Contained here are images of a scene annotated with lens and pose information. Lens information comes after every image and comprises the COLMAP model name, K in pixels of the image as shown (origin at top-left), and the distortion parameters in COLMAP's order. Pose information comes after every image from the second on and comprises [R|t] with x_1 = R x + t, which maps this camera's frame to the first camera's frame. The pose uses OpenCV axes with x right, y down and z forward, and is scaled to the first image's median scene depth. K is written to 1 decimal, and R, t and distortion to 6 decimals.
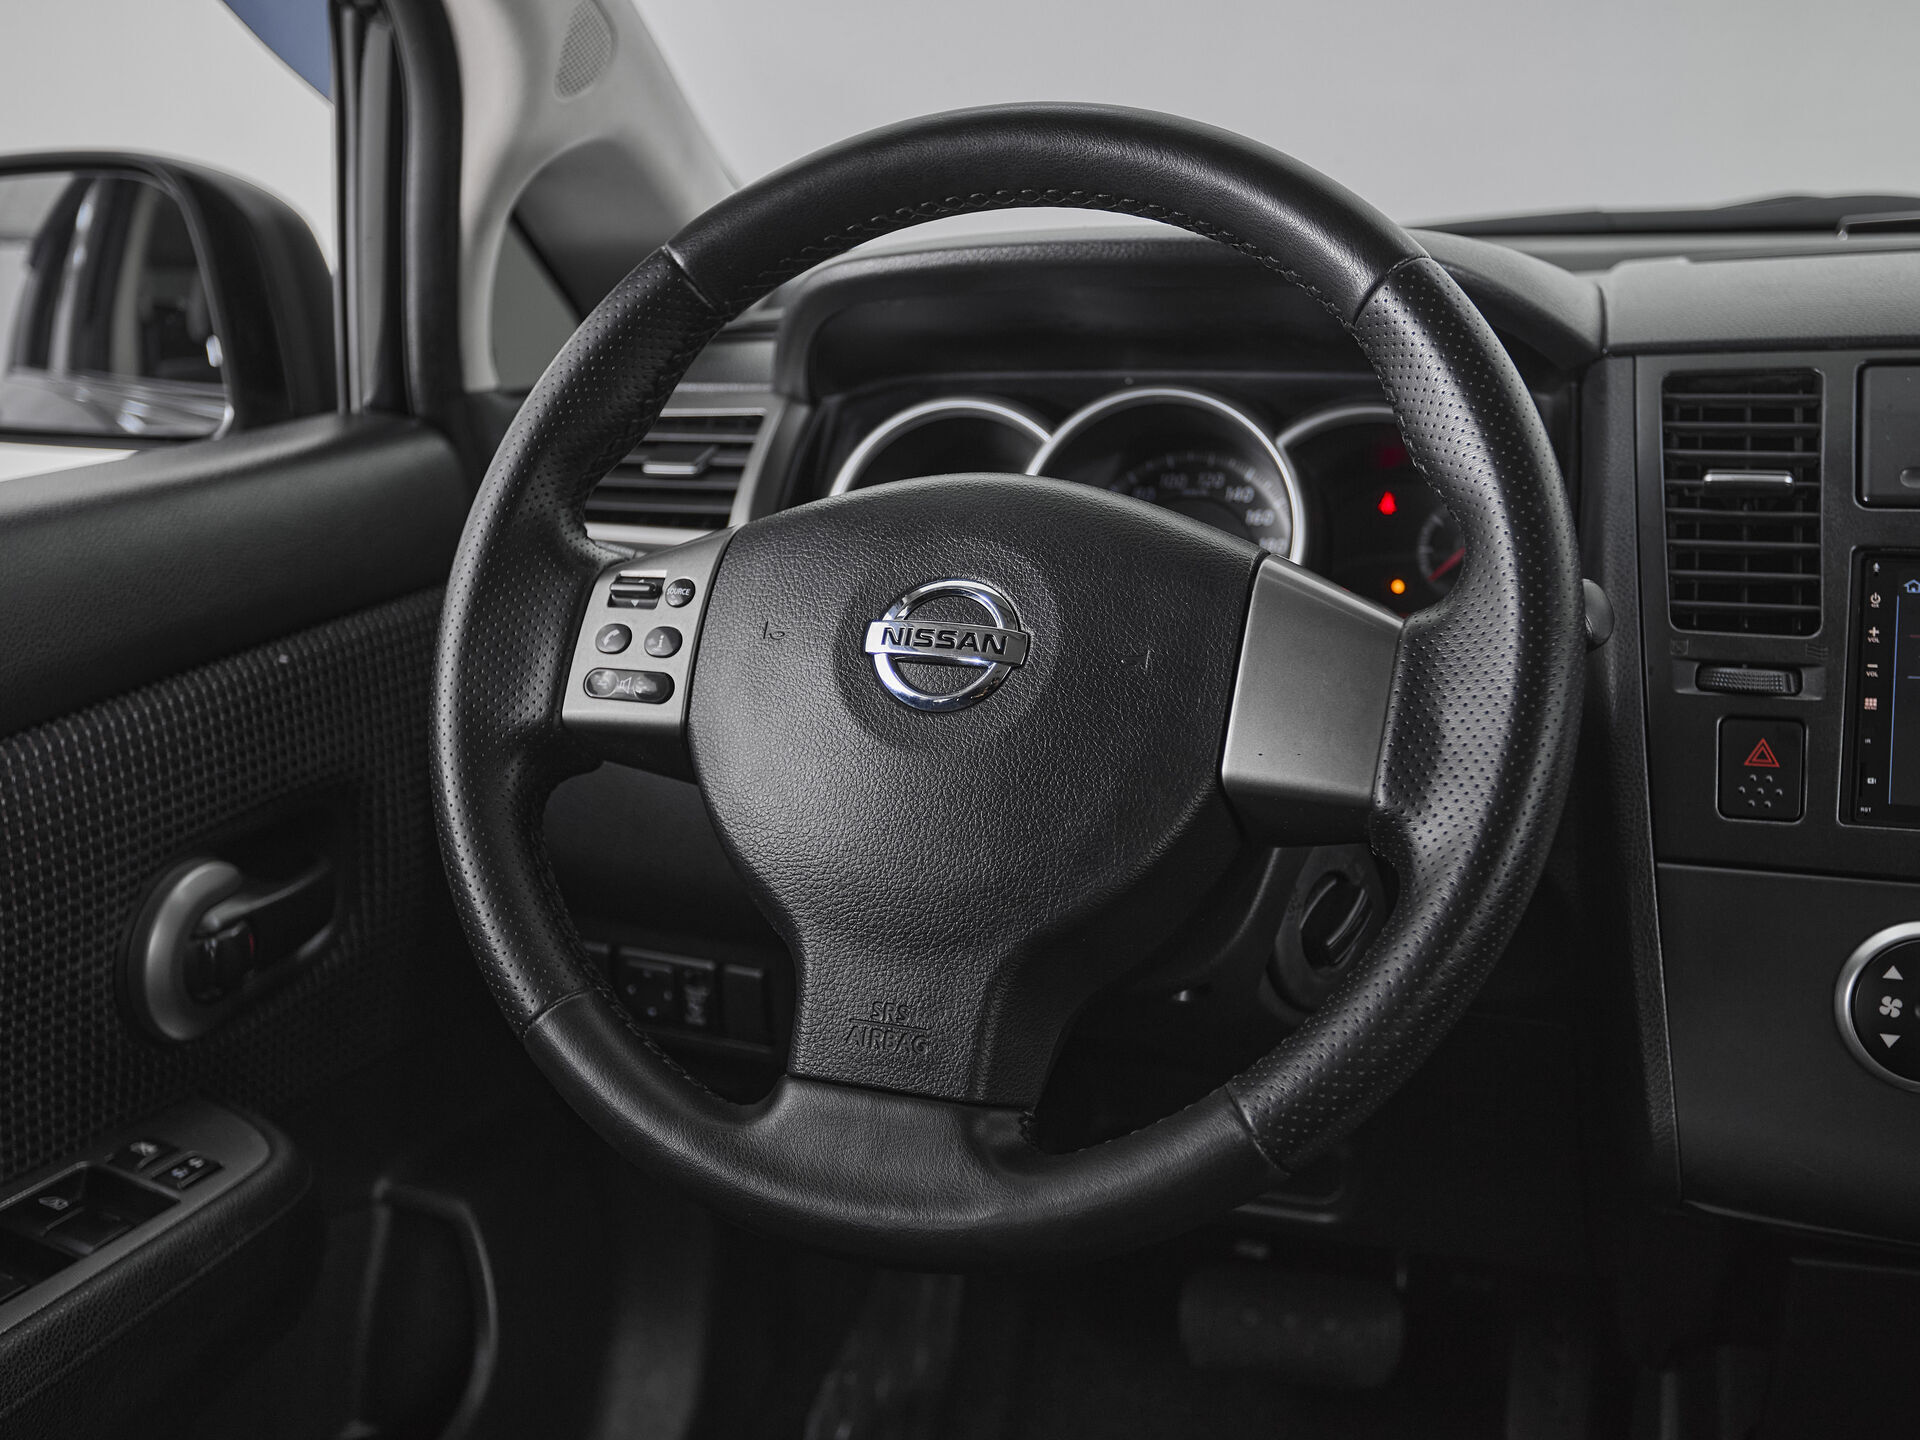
lens RADIAL K [[1973.7, 0, 1020.4], [0, 1973.7, 757.4], [0, 0, 1]] dist [0.008711, 0.000000]
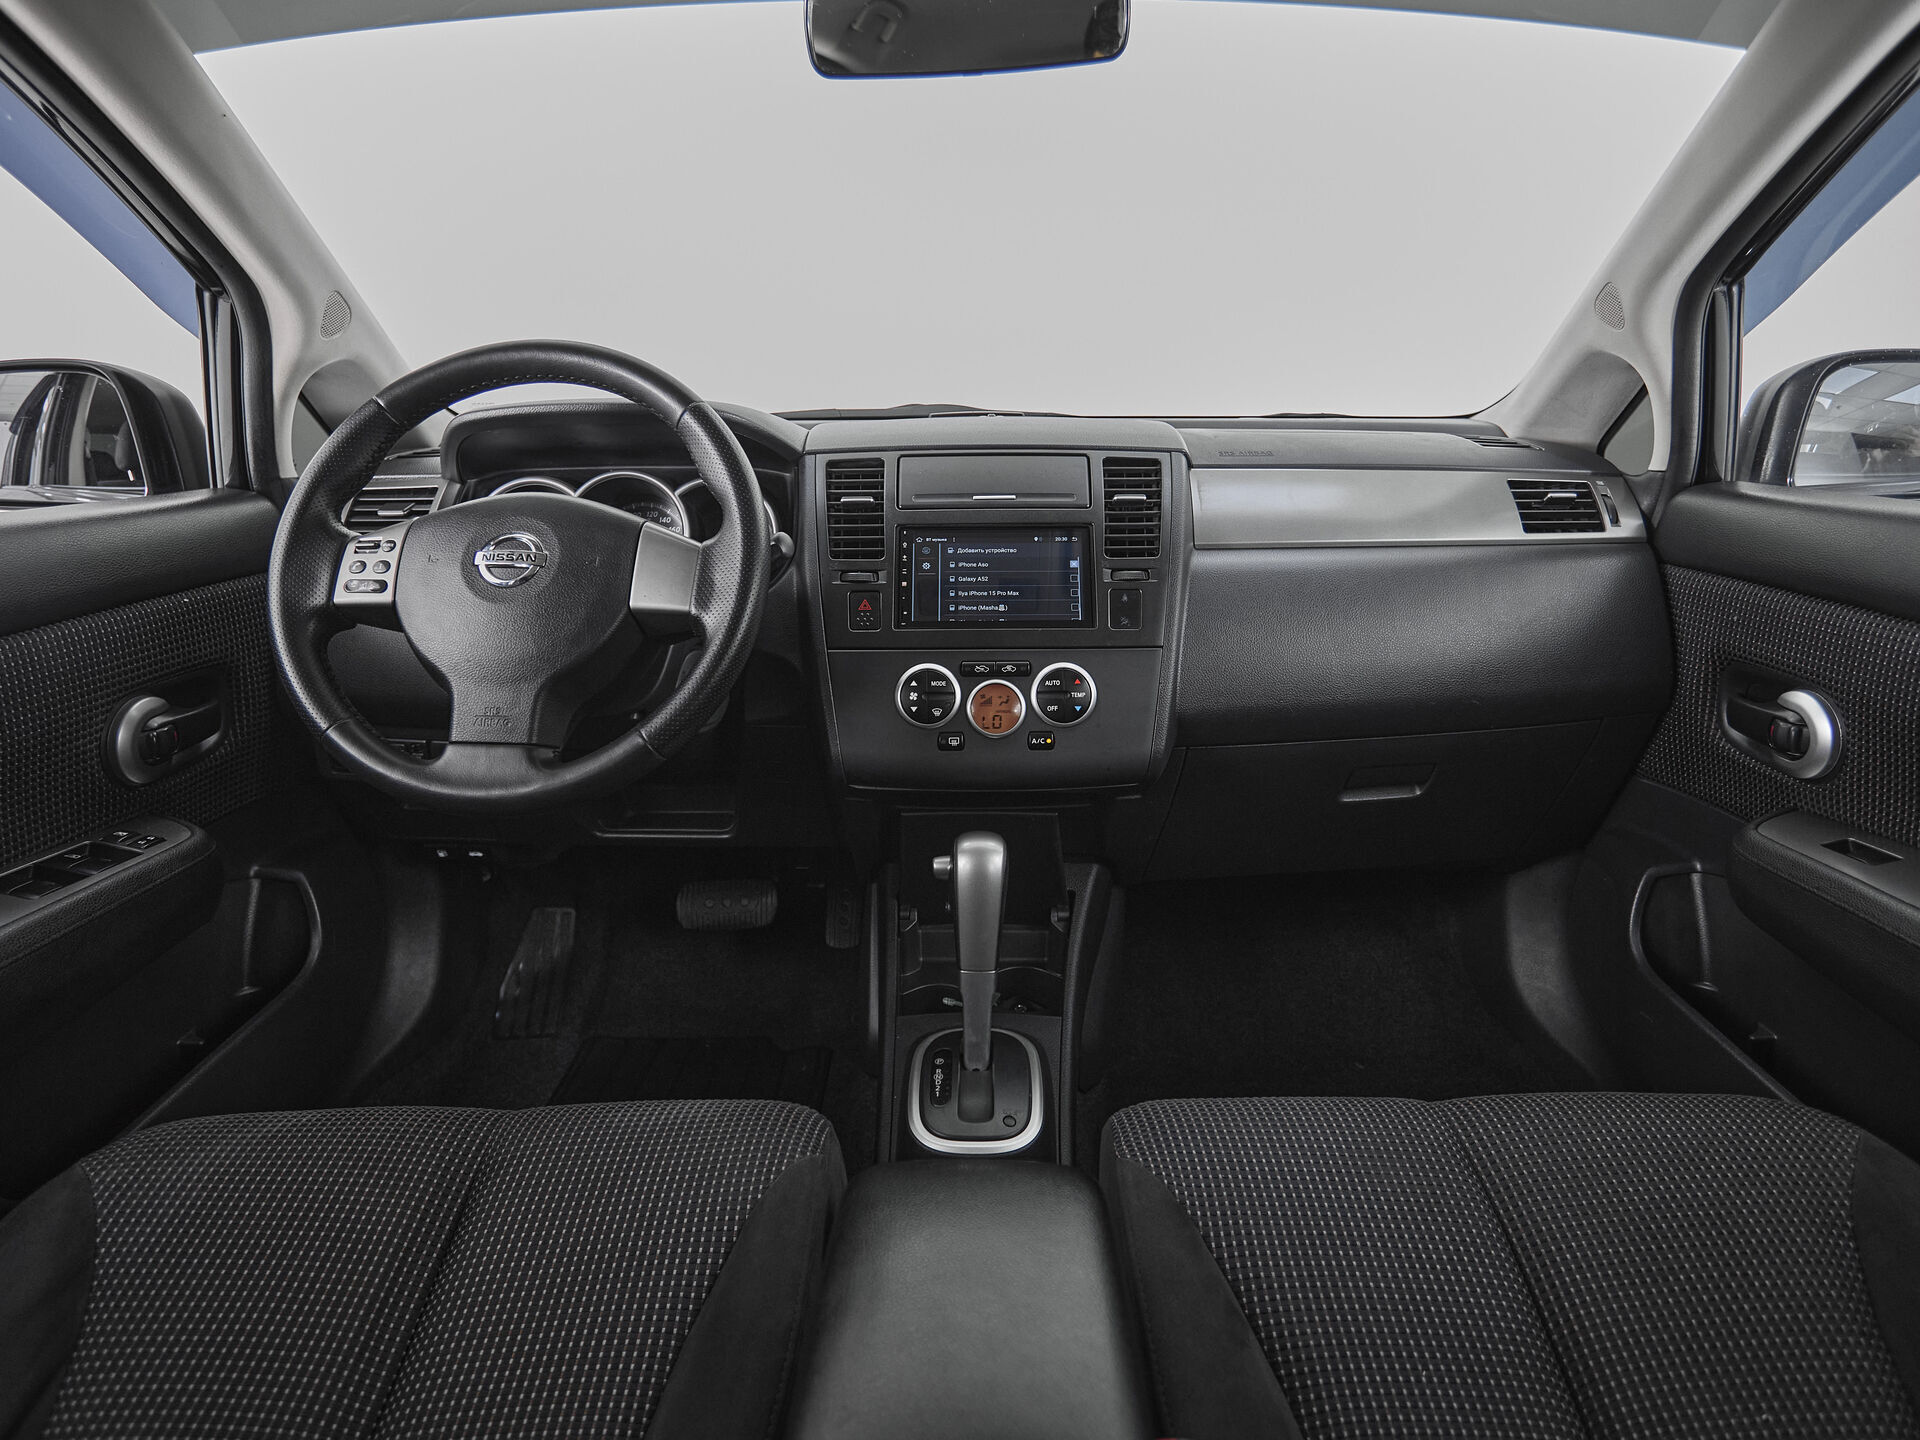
lens RADIAL K [[1003.2, 0, 934.9], [0, 1003.2, 683.9], [0, 0, 1]] dist [-0.005385, -0.003105]
pose [[0.955495, -0.058554, 0.289139, 0.083458], [0.066968, 0.997569, -0.019282, 0.135161], [-0.287307, 0.037787, 0.957093, -0.271985]]
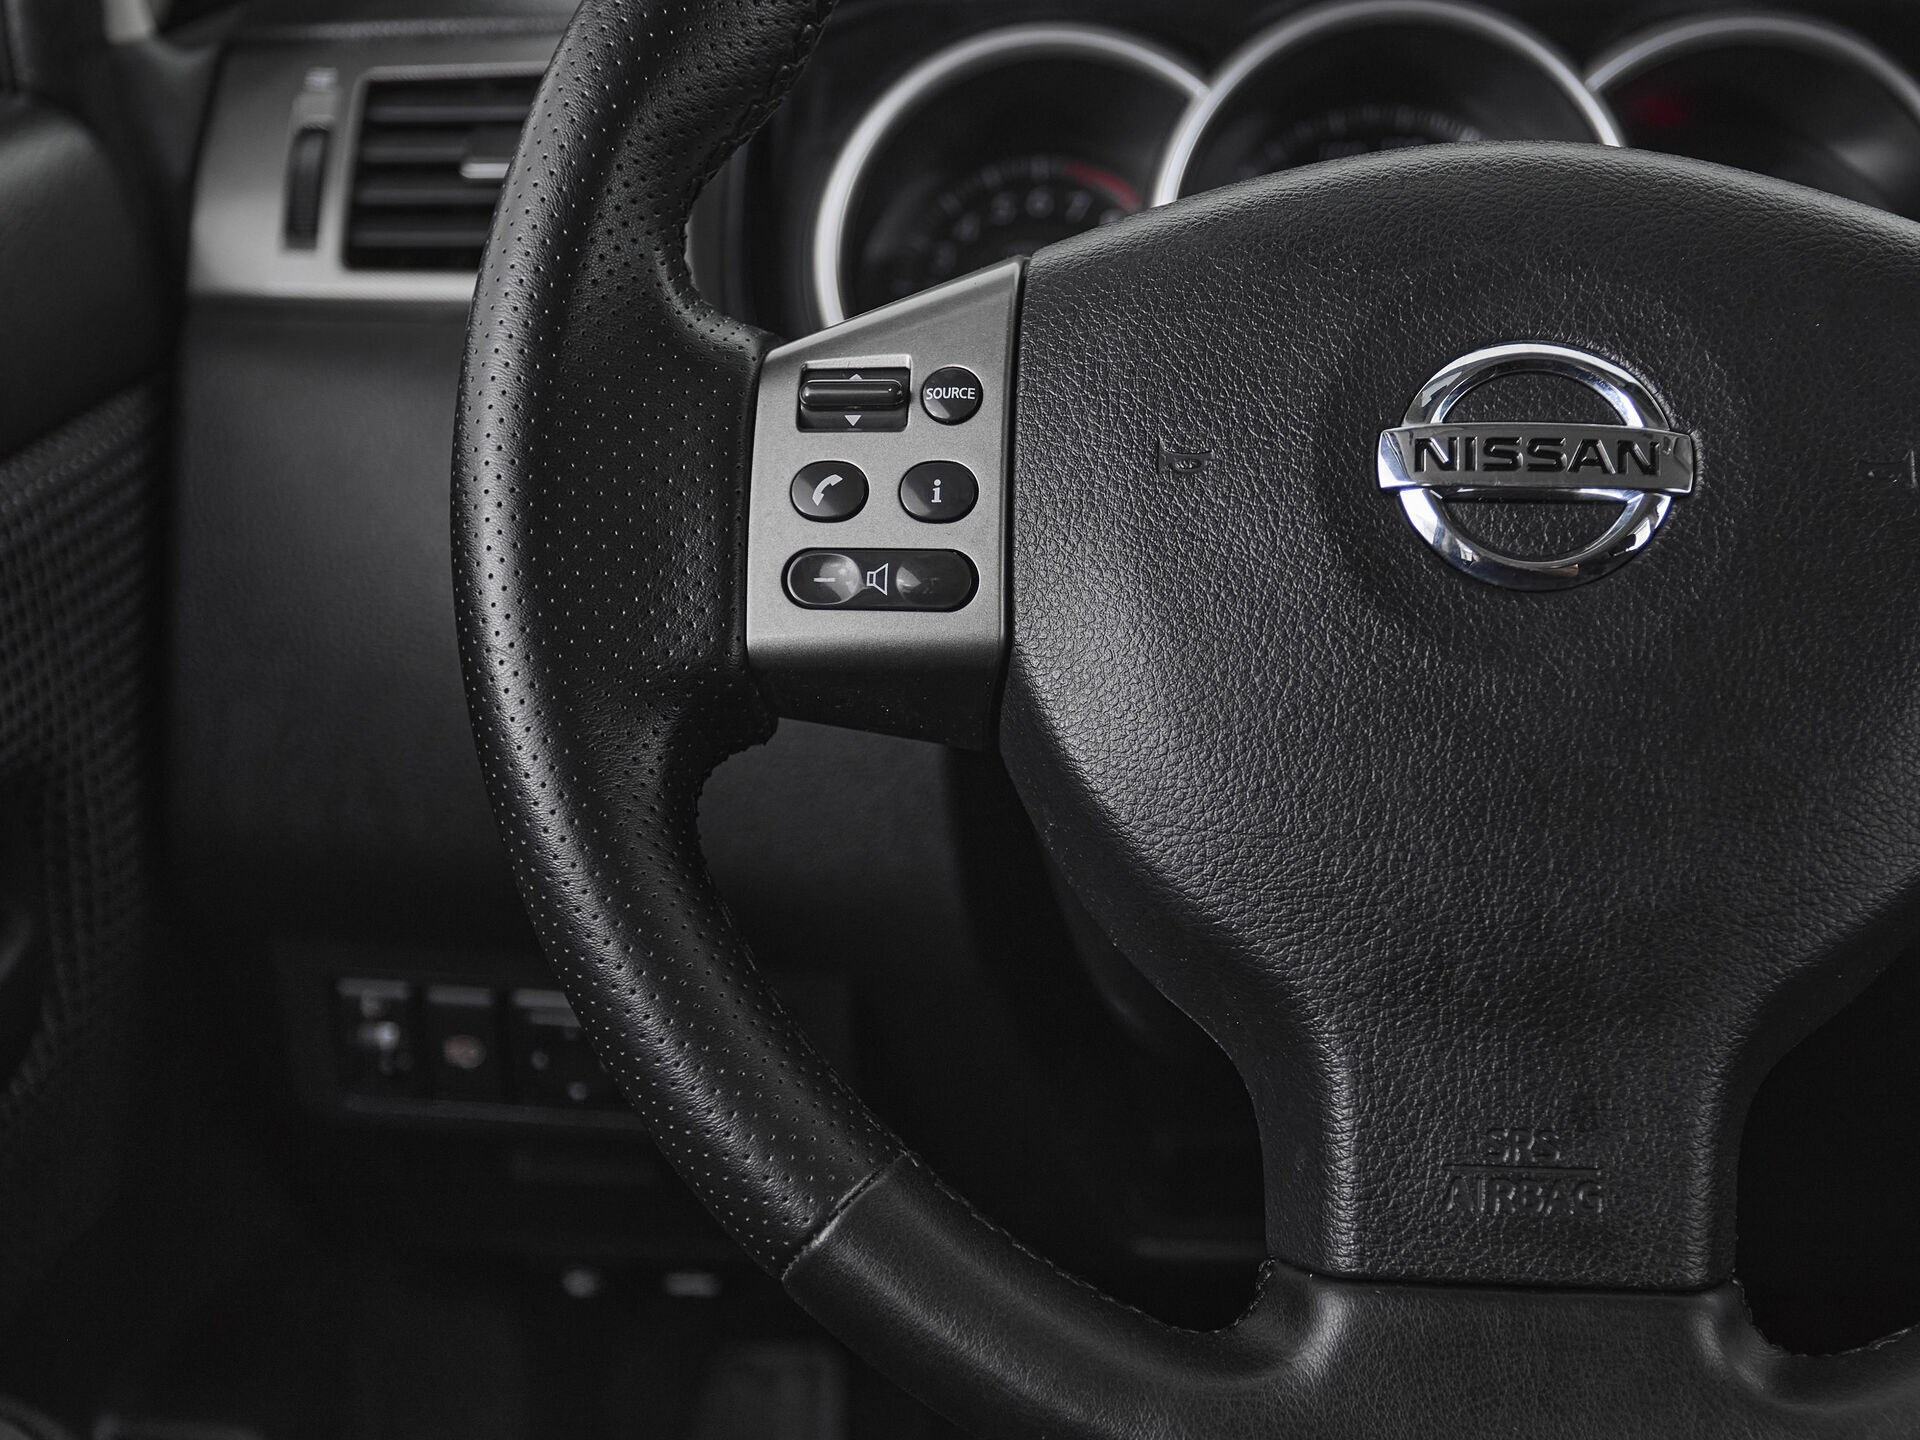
lens RADIAL K [[2534.7, 0, 1021.0], [0, 2534.7, 846.9], [0, 0, 1]] dist [0.017573, 0.000000]
pose [[0.966418, -0.102224, 0.235767, -0.314563], [0.073155, 0.988952, 0.128927, -0.047969], [-0.246342, -0.107350, 0.963219, 0.311453]]
